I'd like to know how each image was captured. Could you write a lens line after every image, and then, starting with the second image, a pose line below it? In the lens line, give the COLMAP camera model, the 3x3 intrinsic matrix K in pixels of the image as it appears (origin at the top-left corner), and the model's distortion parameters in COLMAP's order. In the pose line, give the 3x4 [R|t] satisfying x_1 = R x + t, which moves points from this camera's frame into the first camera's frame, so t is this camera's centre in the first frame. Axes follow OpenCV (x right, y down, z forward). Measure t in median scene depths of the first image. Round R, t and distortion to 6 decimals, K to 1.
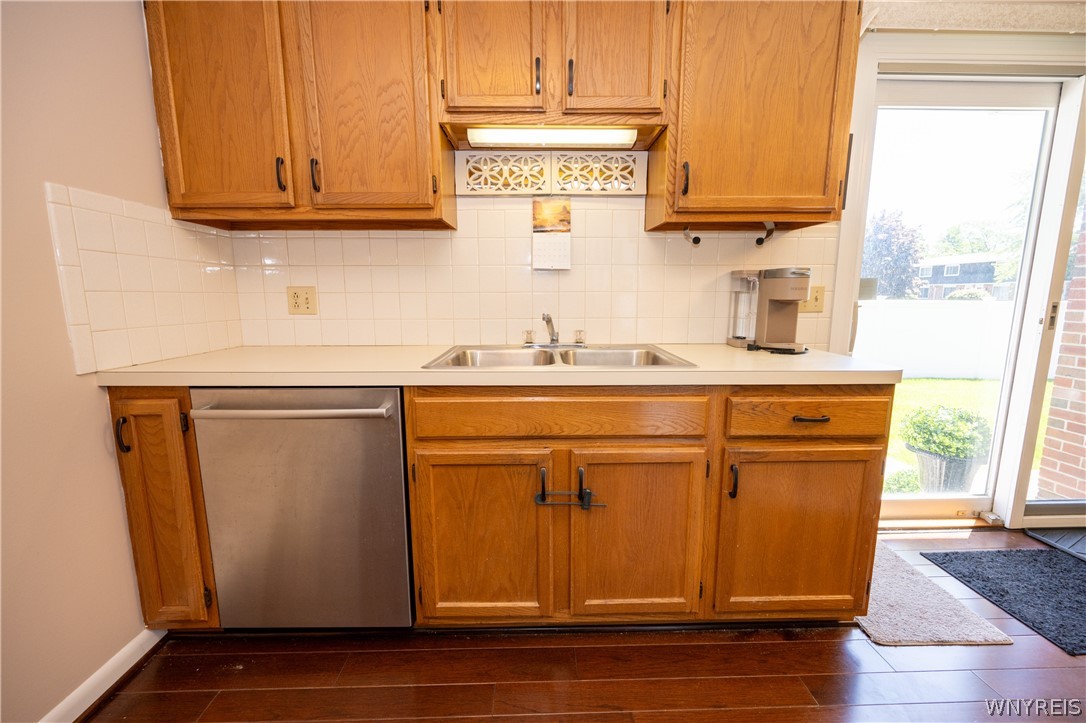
lens RADIAL K [[427.8, 0, 545.3], [0, 427.8, 359.6], [0, 0, 1]] dist [0.000742, -0.000747]
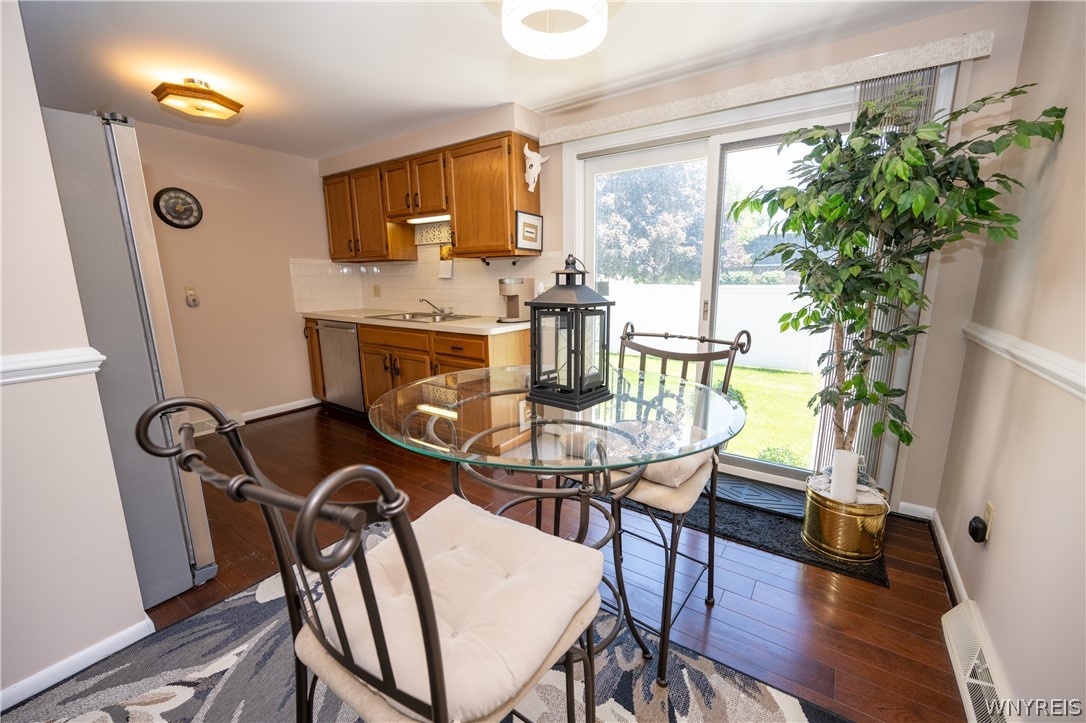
lens RADIAL K [[427.8, 0, 551.9], [0, 427.8, 365.4], [0, 0, 1]] dist [0.000742, -0.000747]
pose [[0.814595, 0.115393, -0.568436, 2.099239], [-0.088093, 0.993255, 0.075391, 0.012544], [0.573302, -0.011338, 0.819266, -0.527529]]
